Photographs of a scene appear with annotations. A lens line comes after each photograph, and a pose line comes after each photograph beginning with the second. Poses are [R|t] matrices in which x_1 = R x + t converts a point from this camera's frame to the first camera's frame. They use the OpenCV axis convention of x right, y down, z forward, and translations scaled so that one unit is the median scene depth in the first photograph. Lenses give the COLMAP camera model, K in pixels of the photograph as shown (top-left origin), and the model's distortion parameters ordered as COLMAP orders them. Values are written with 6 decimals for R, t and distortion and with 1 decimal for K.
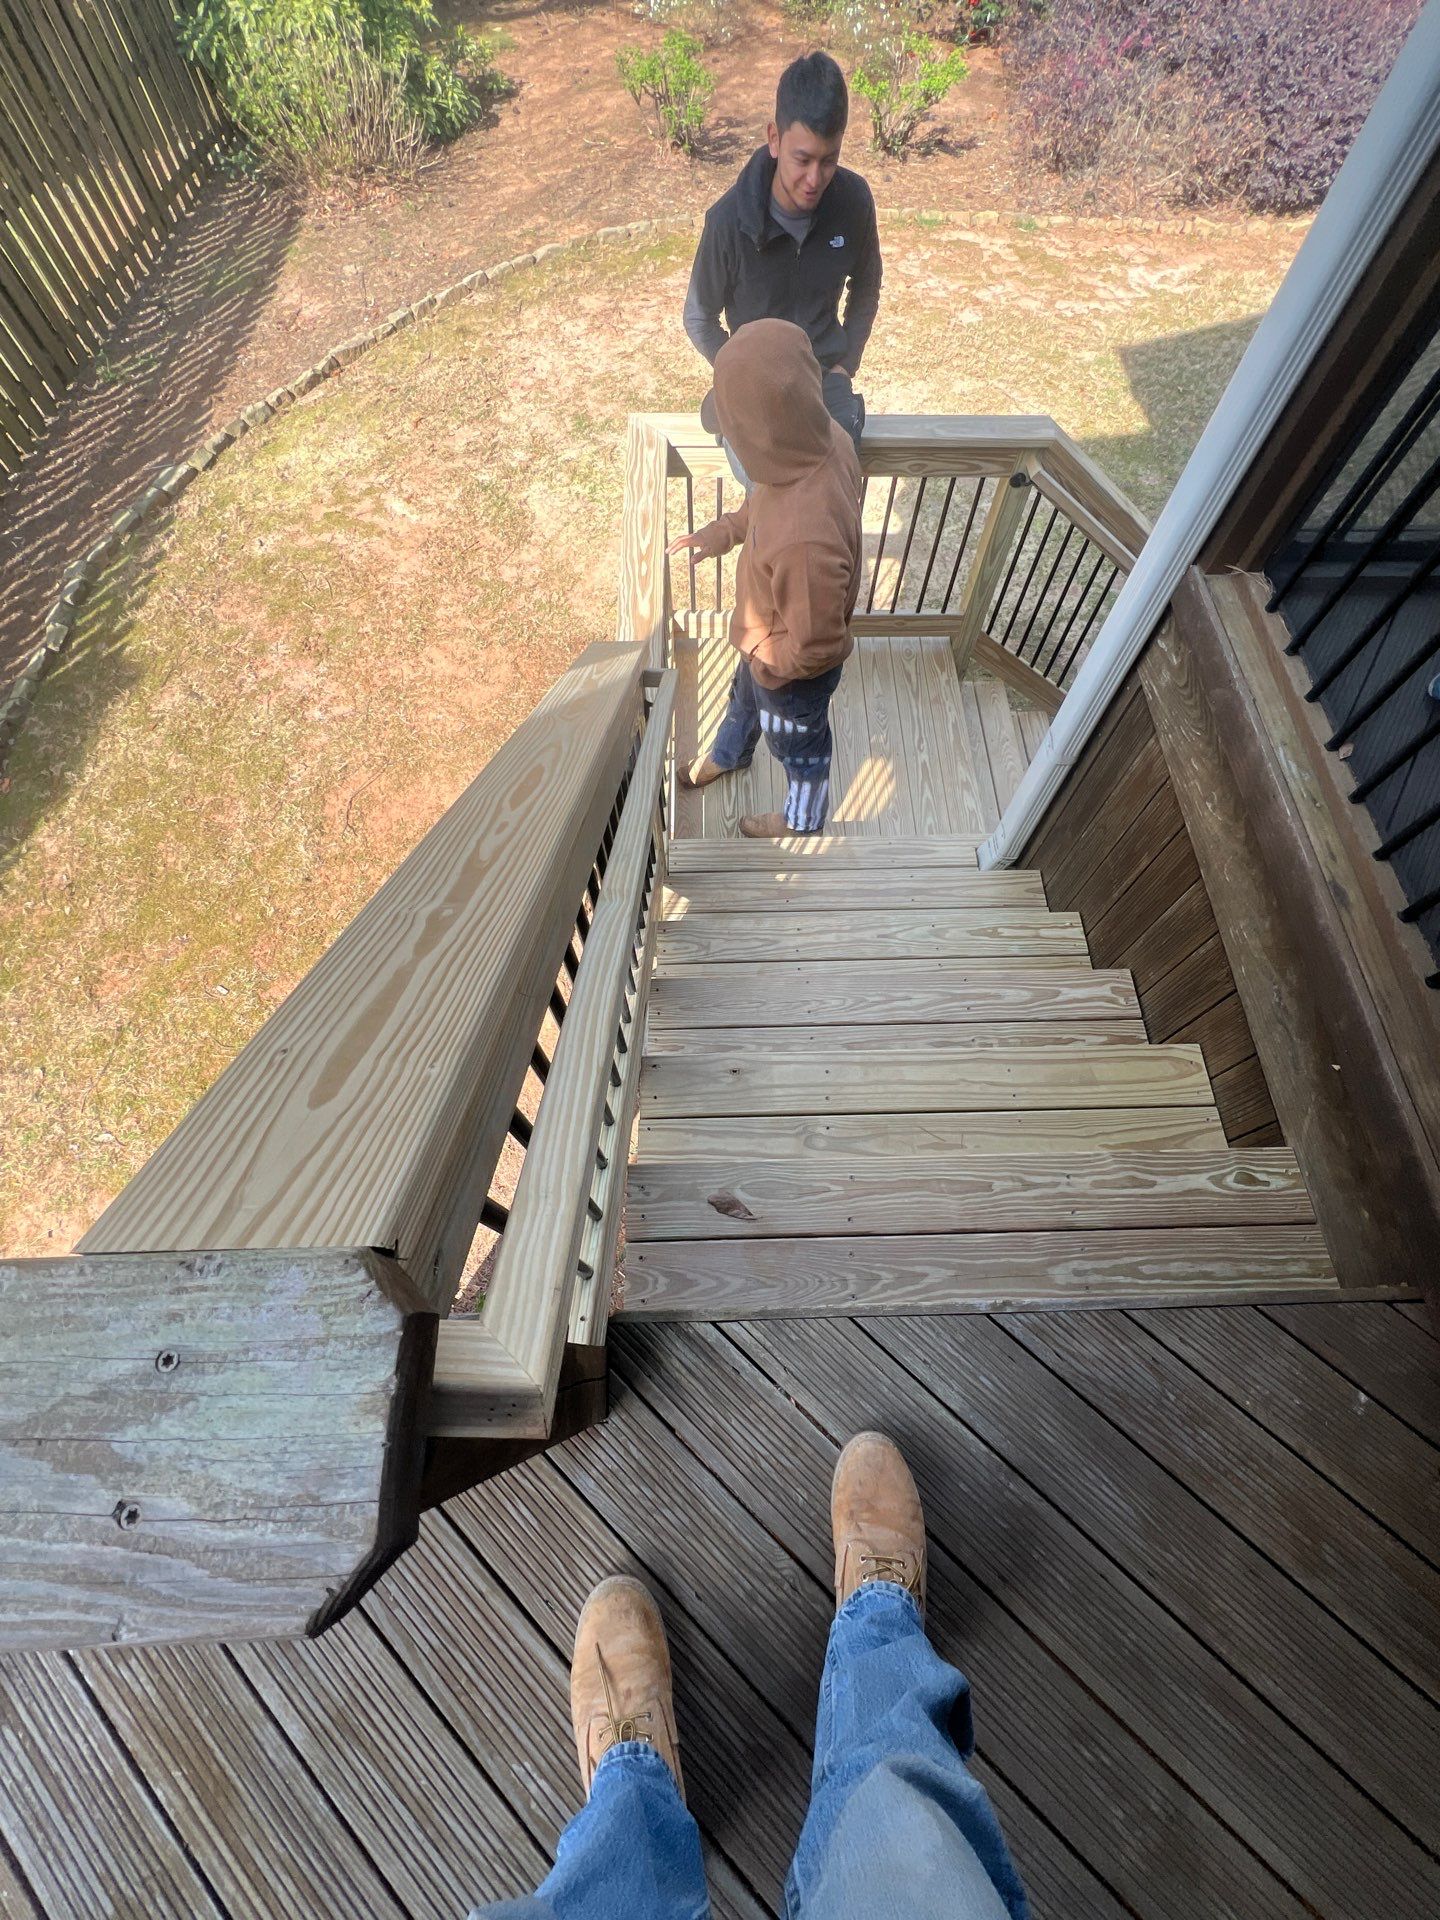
lens RADIAL K [[839.3, 0, 720.0], [0, 839.3, 960.0], [0, 0, 1]] dist [-0.001300, -0.000270]
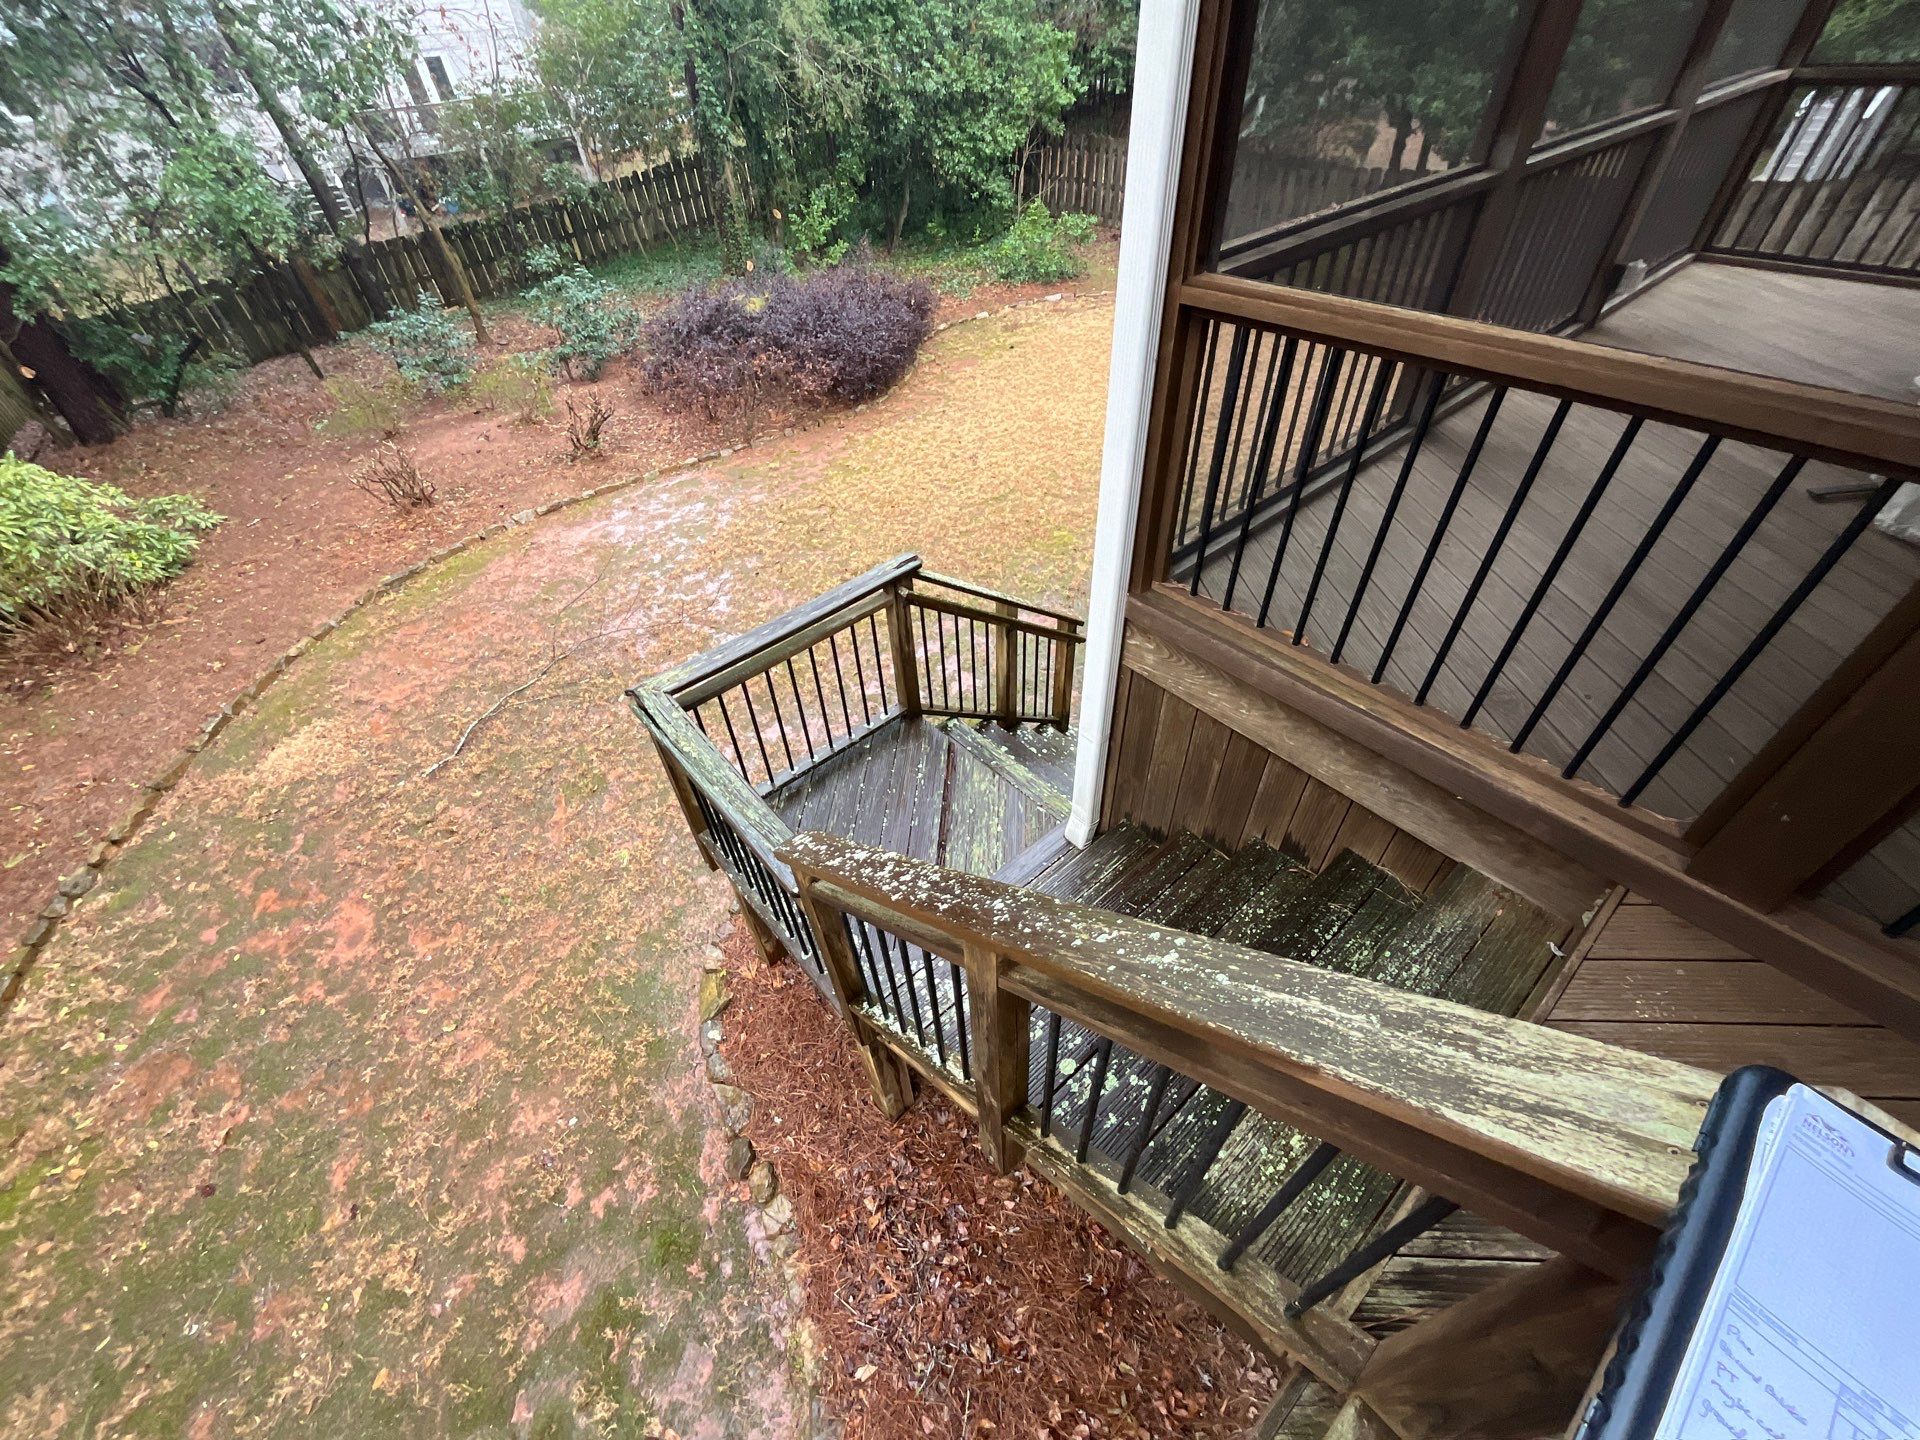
lens RADIAL K [[780.1, 0, 944.7], [0, 780.1, 718.7], [0, 0, 1]] dist [-0.002155, -0.000043]
pose [[0.774554, -0.464537, 0.429268, -0.599945], [0.590350, 0.774571, -0.226994, -0.253034], [-0.227052, 0.429238, 0.874187, -0.092743]]
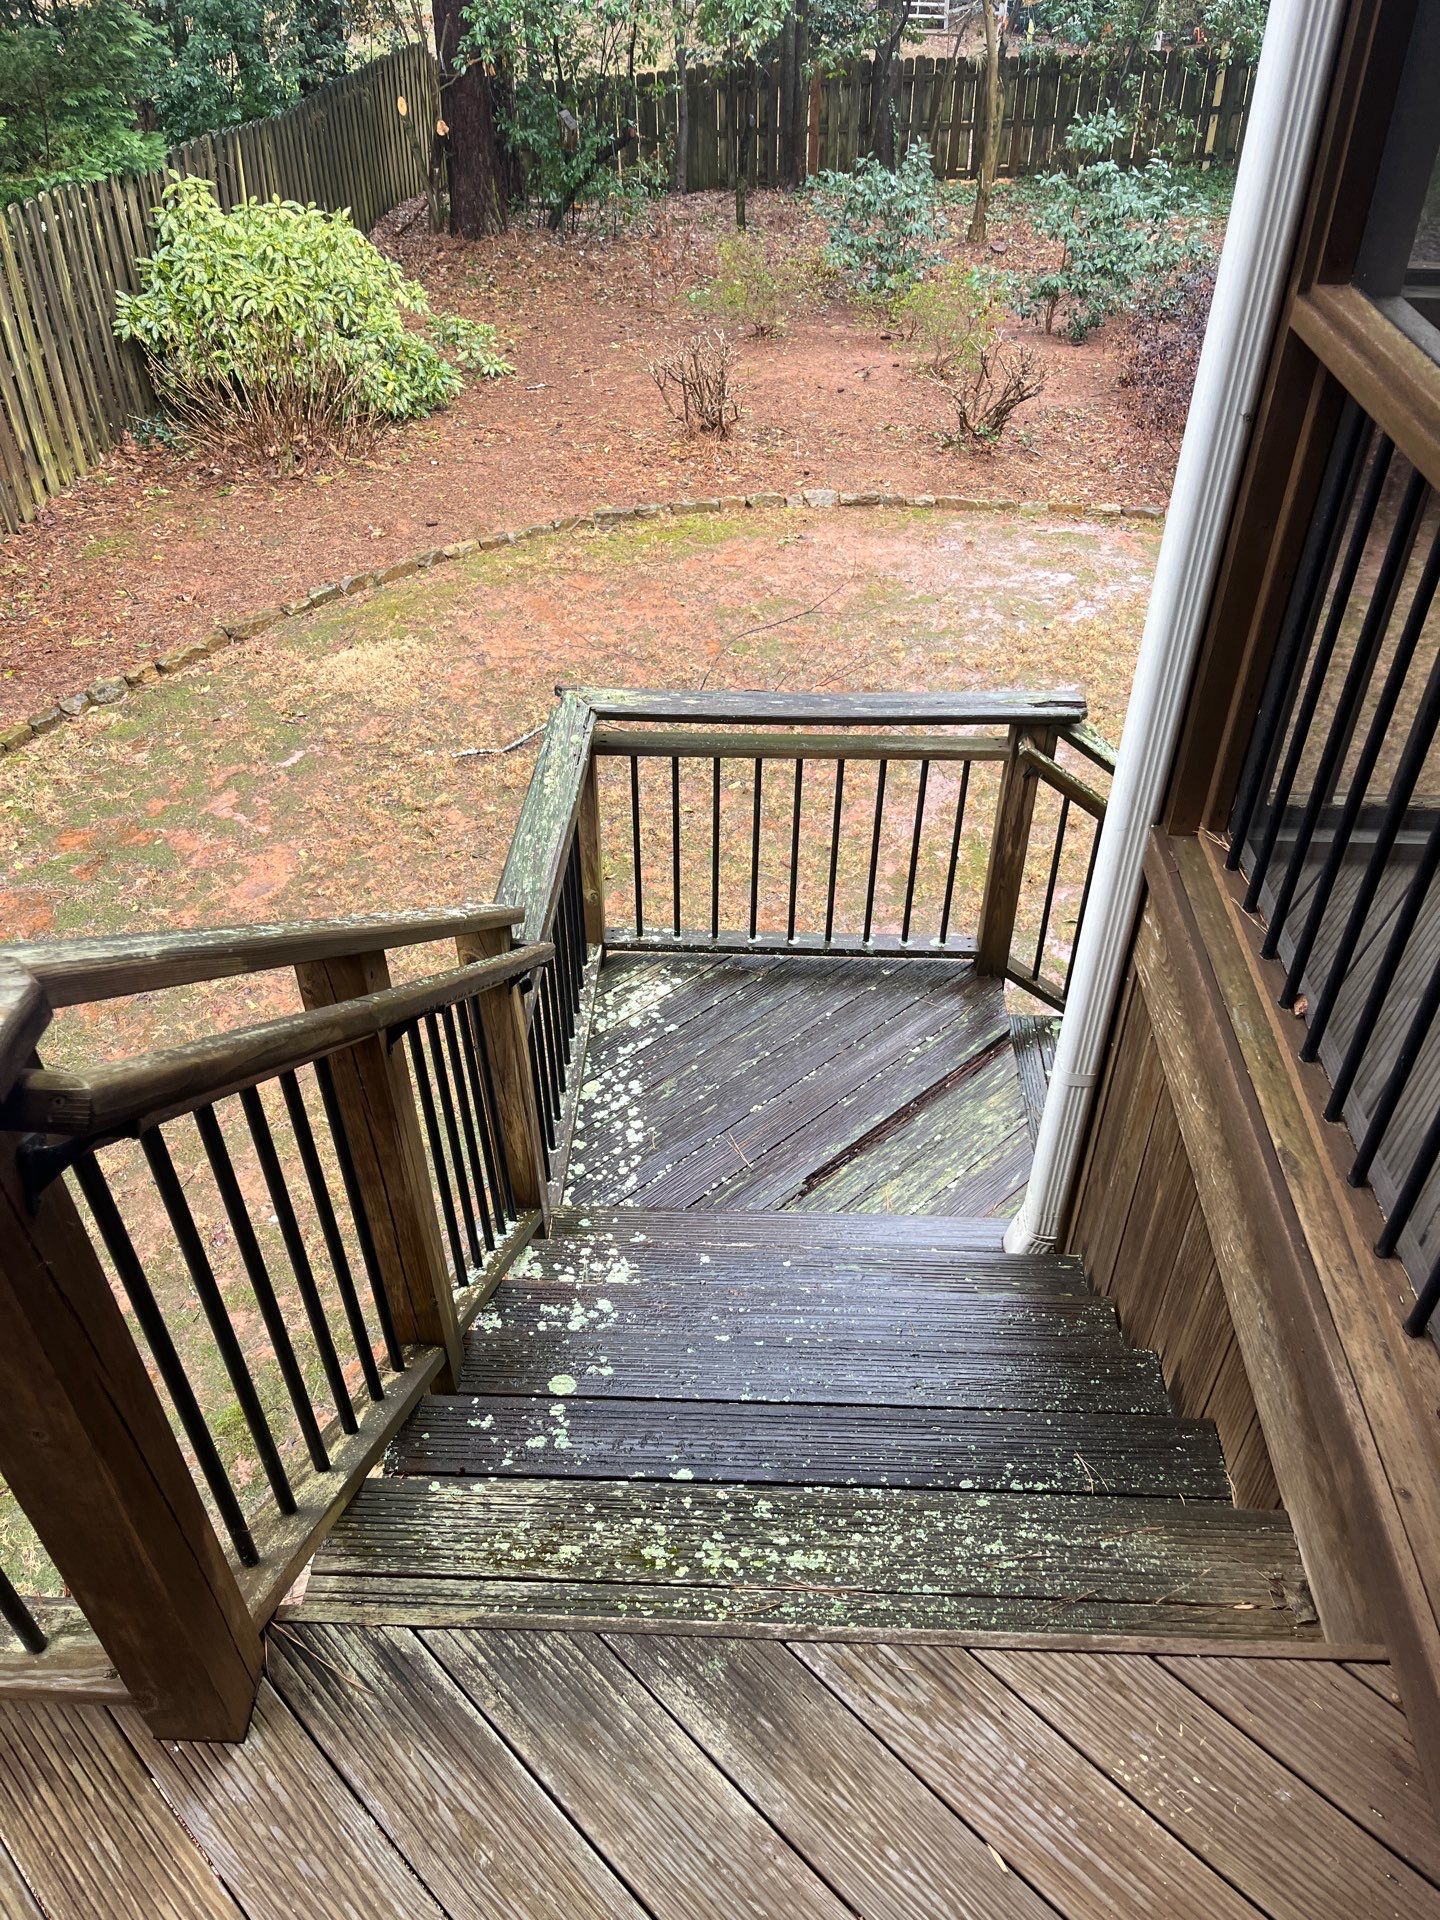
lens RADIAL K [[1454.6, 0, 720.0], [0, 1454.6, 960.0], [0, 0, 1]] dist [0.053072, -0.067646]
pose [[0.998391, 0.036597, -0.043308, 0.300472], [-0.051137, 0.911131, -0.408933, 0.410201], [0.024494, 0.410489, 0.911536, -0.434707]]
